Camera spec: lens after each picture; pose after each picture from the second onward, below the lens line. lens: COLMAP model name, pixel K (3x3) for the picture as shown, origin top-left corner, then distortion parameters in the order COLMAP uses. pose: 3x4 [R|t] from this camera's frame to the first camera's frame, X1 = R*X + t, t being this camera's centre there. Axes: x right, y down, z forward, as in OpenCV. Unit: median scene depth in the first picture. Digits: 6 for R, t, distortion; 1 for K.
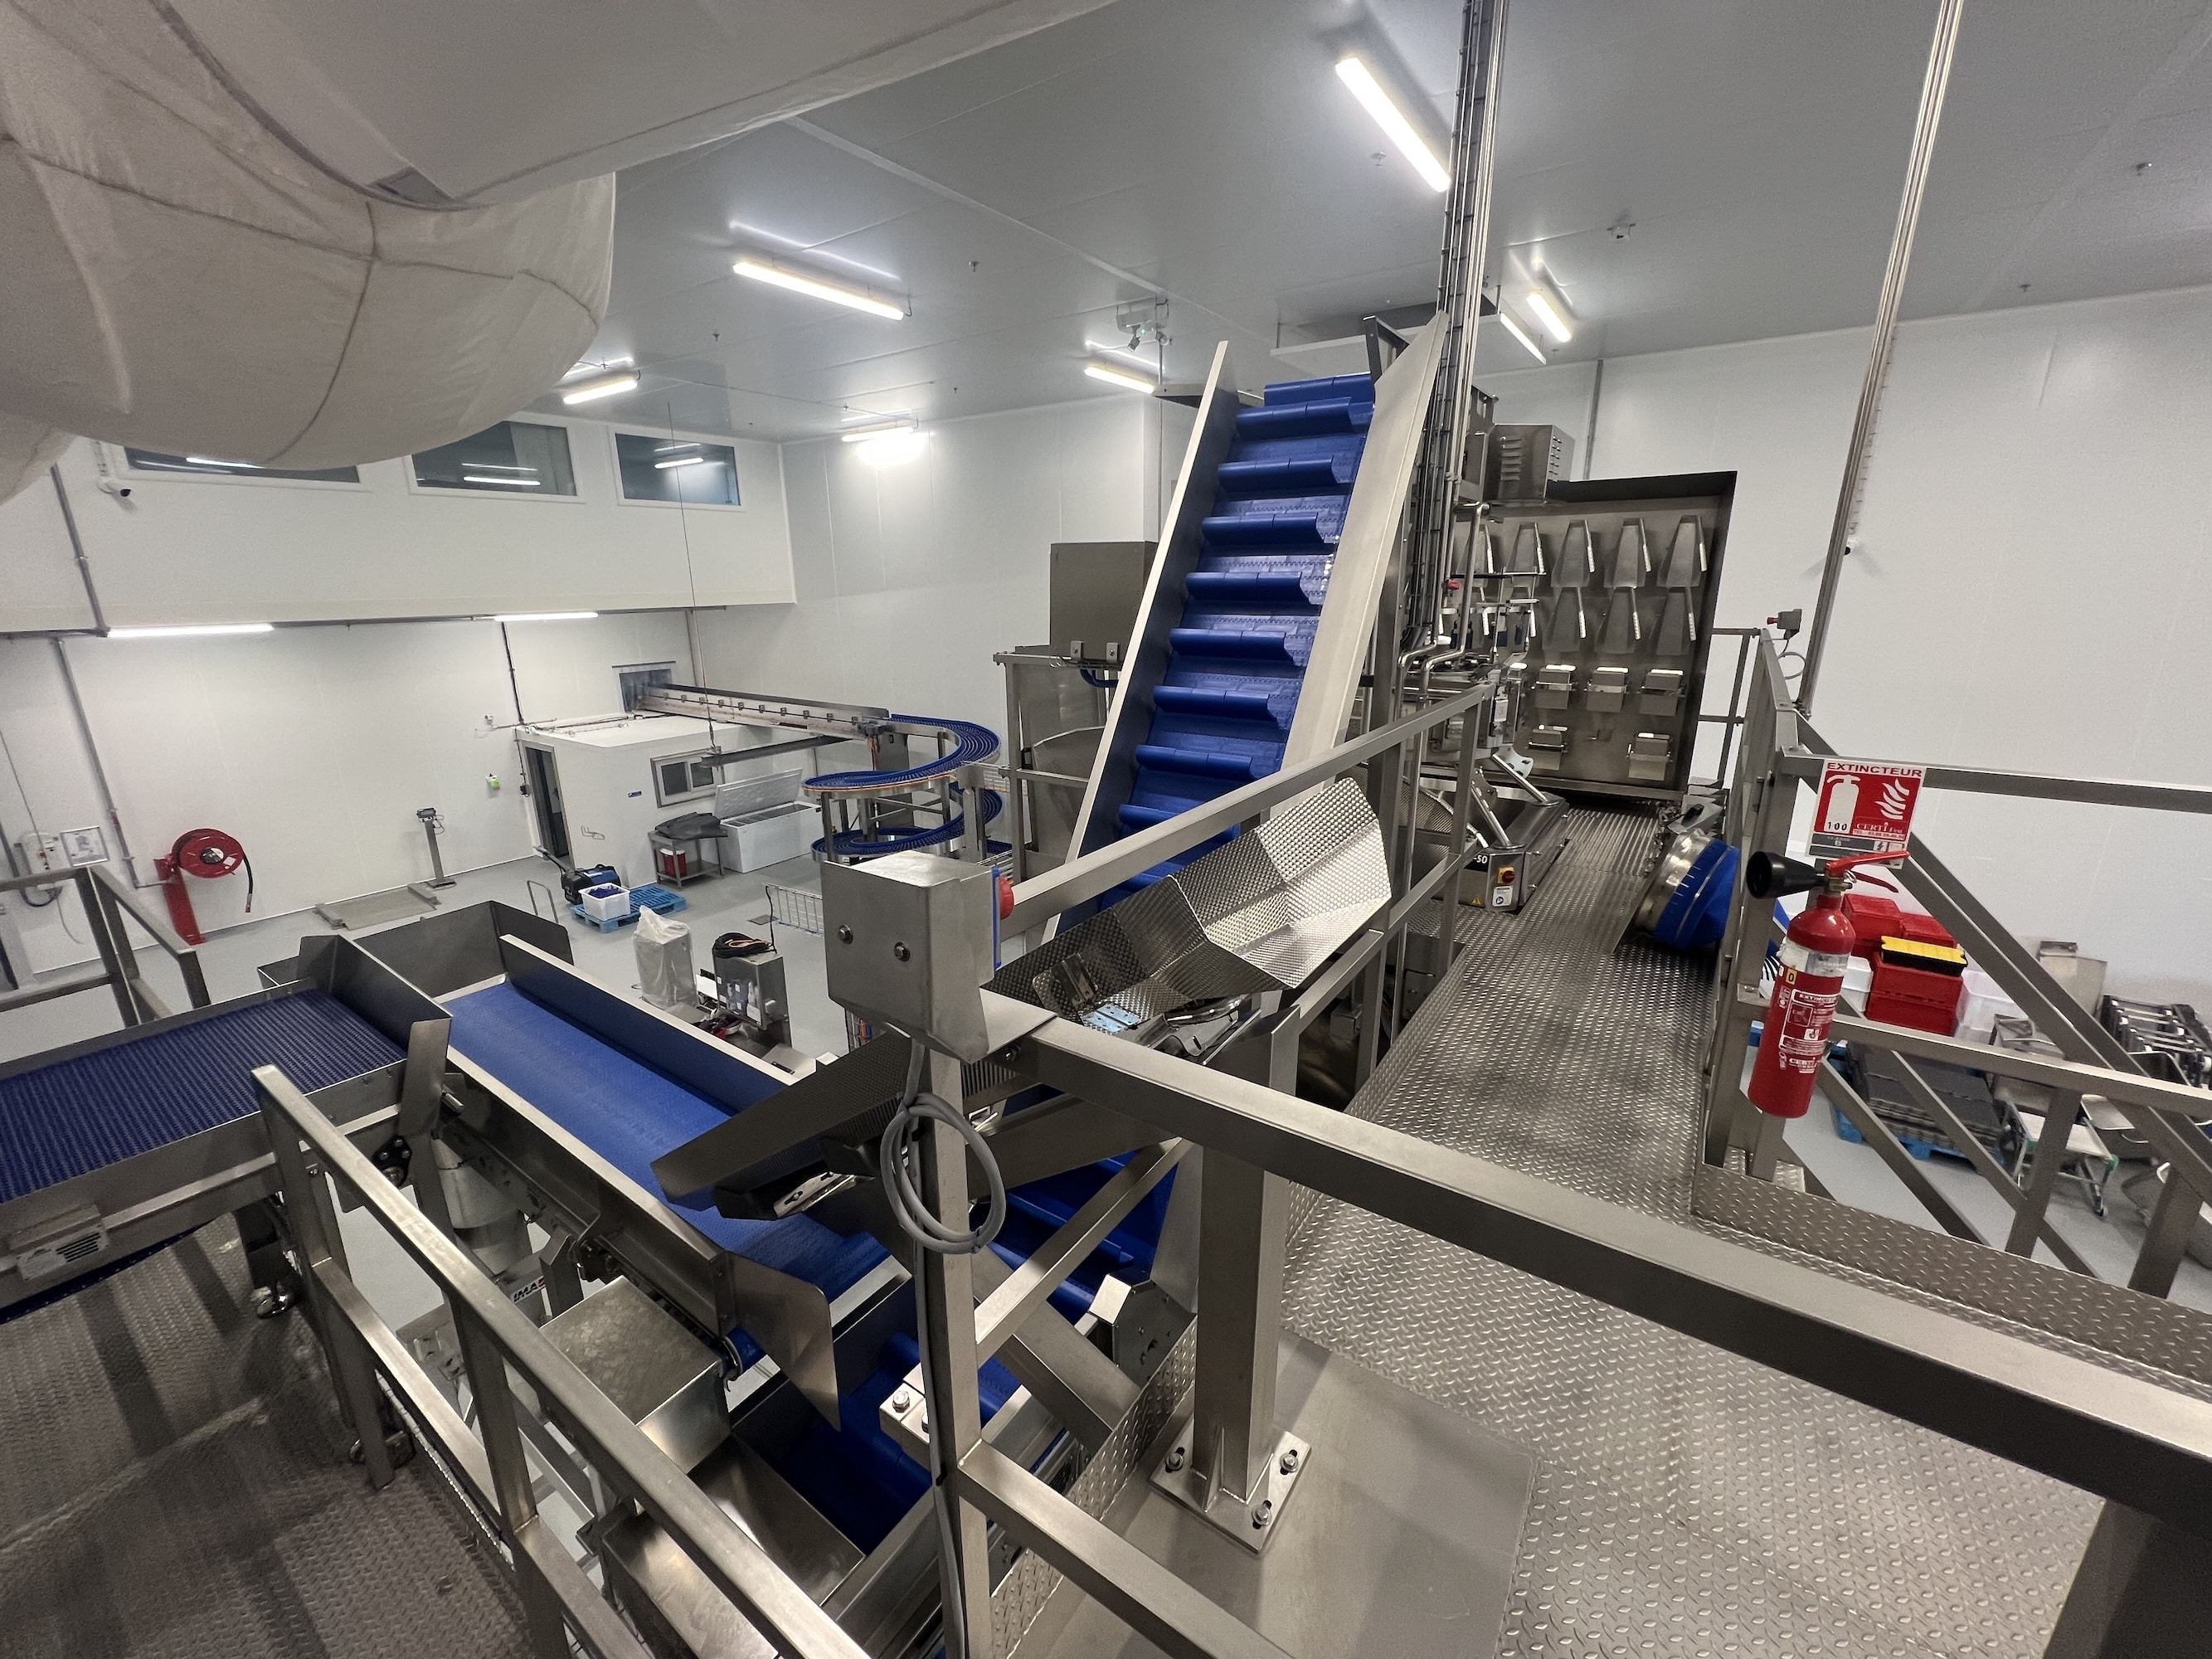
lens RADIAL K [[893.0, 0, 1106.0], [0, 893.0, 829.5], [0, 0, 1]] dist [0.002312, 0.000304]
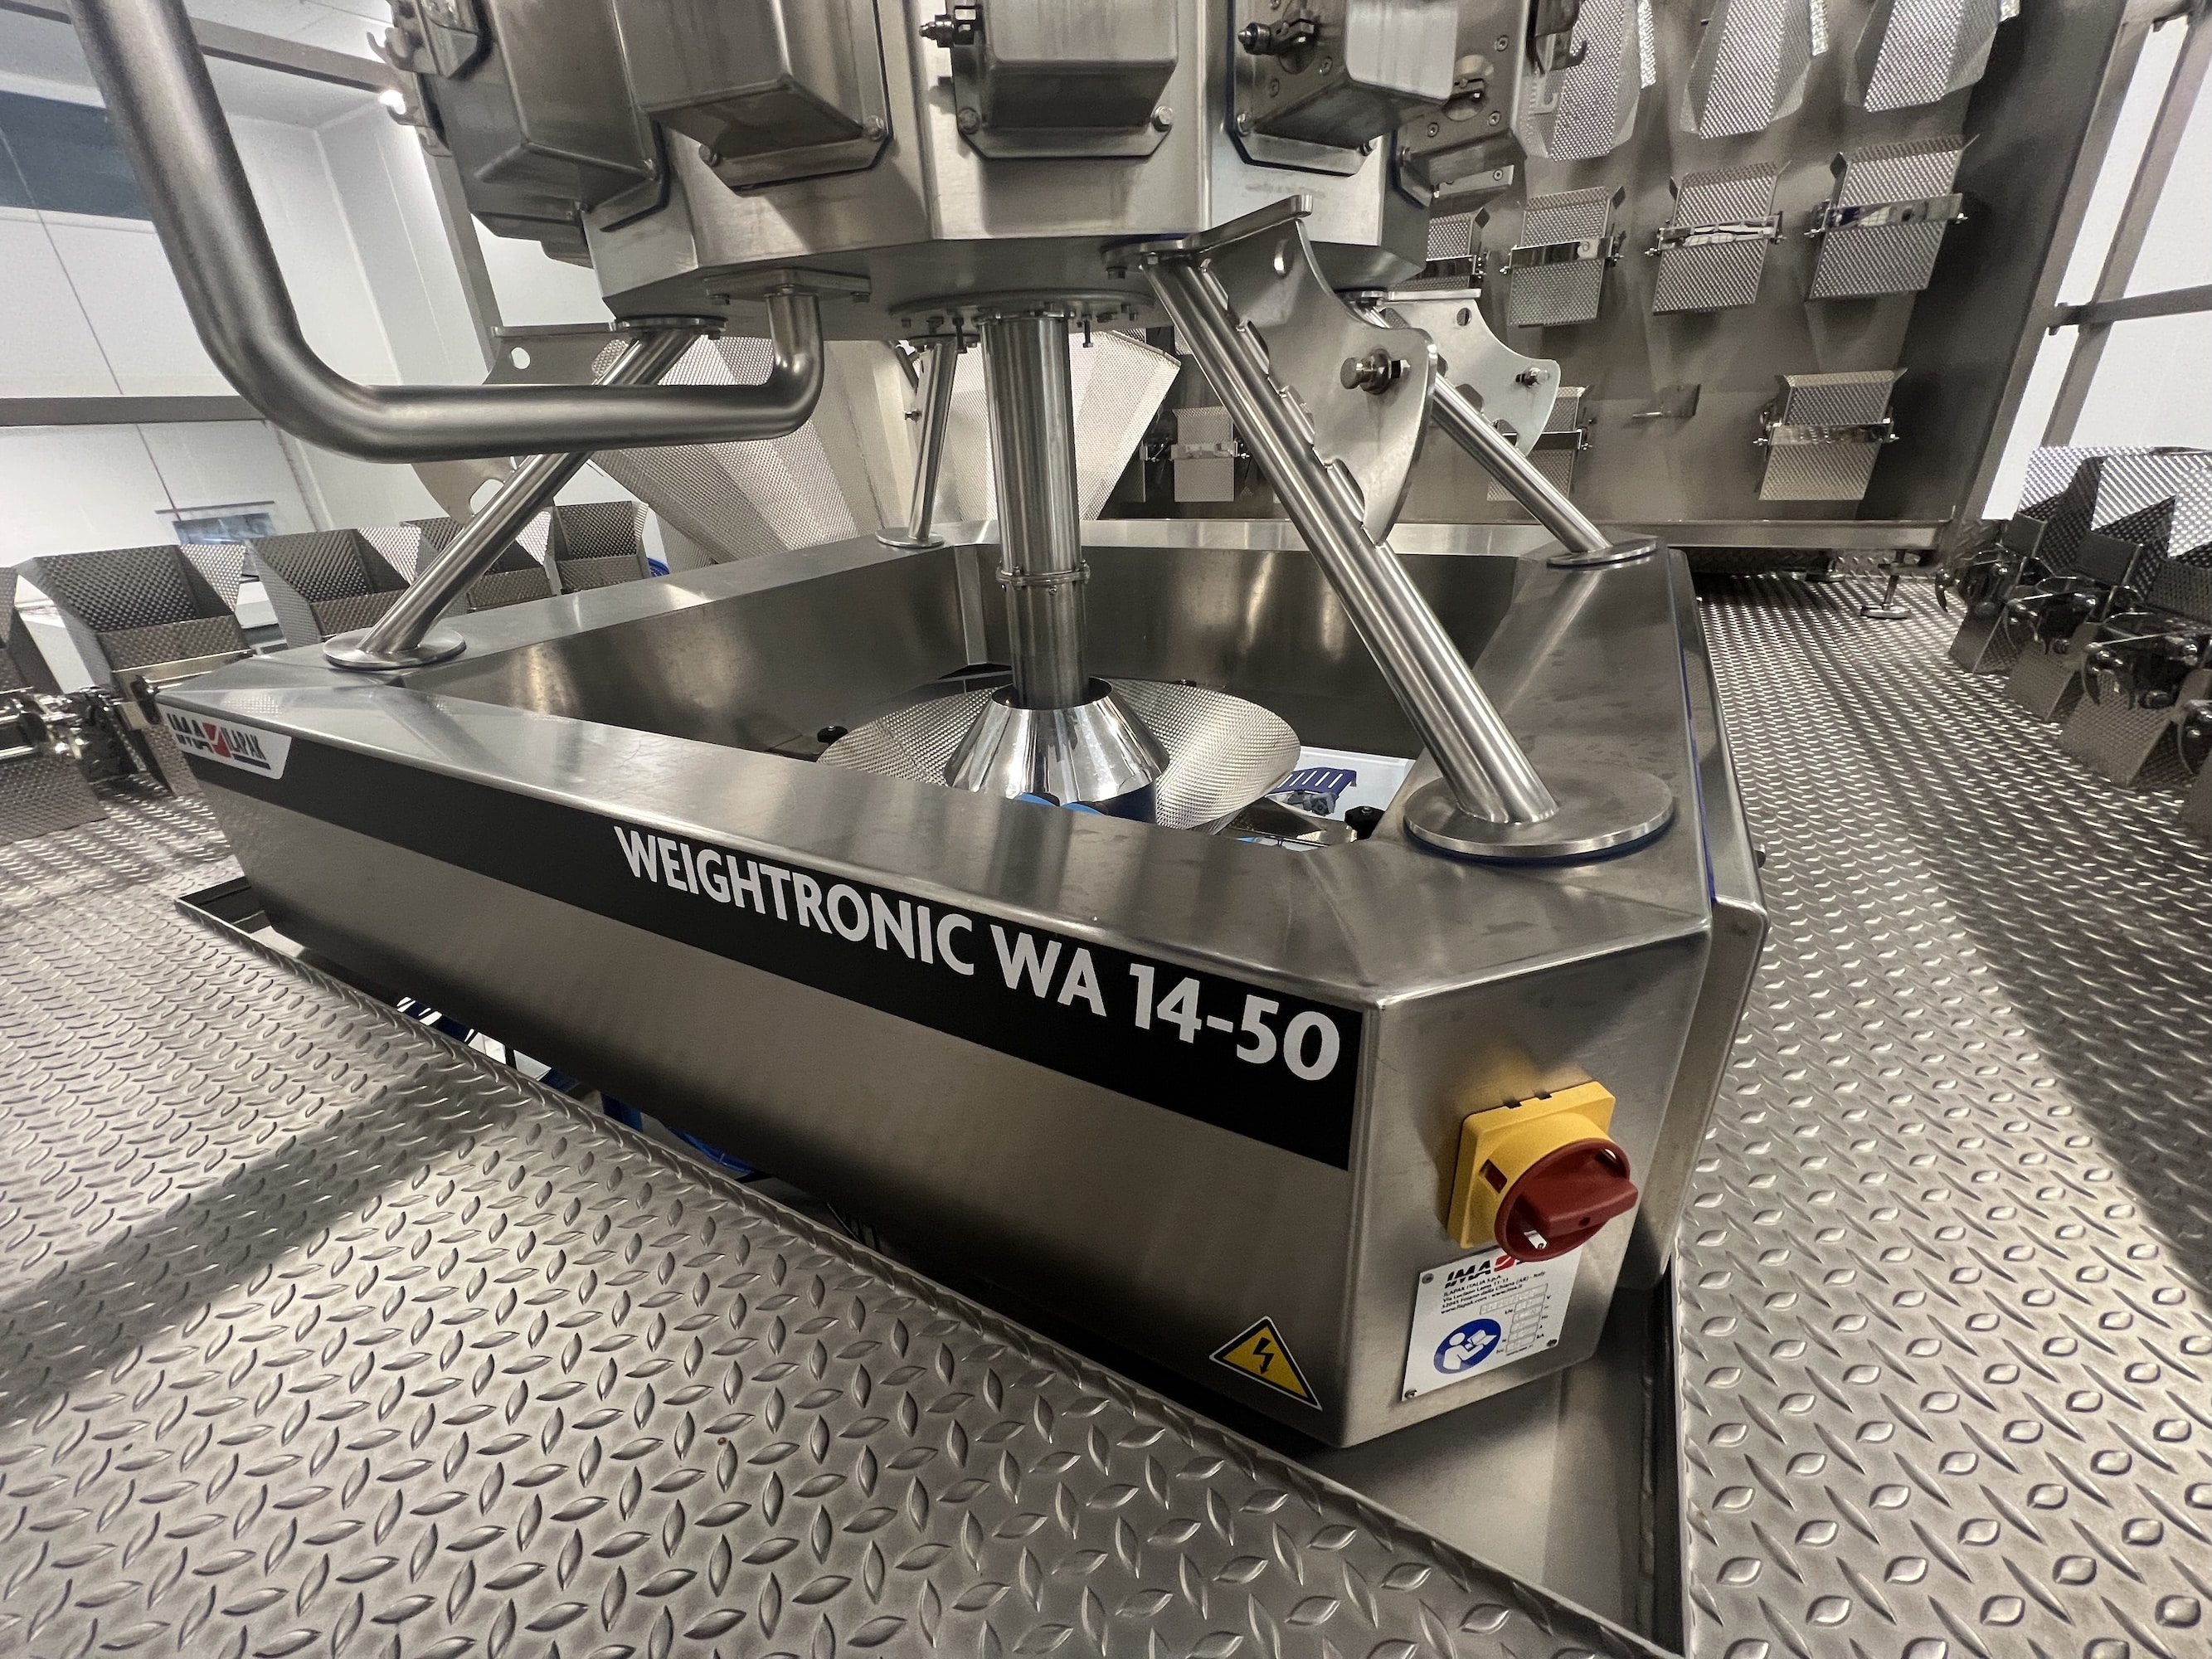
lens RADIAL K [[878.8, 0, 1106.0], [0, 878.8, 829.5], [0, 0, 1]] dist [-0.003004, -0.000124]
pose [[0.994285, -0.077065, 0.073887, 0.282165], [0.064672, 0.985399, 0.157498, 0.000166], [-0.084945, -0.151819, 0.984751, 0.650536]]
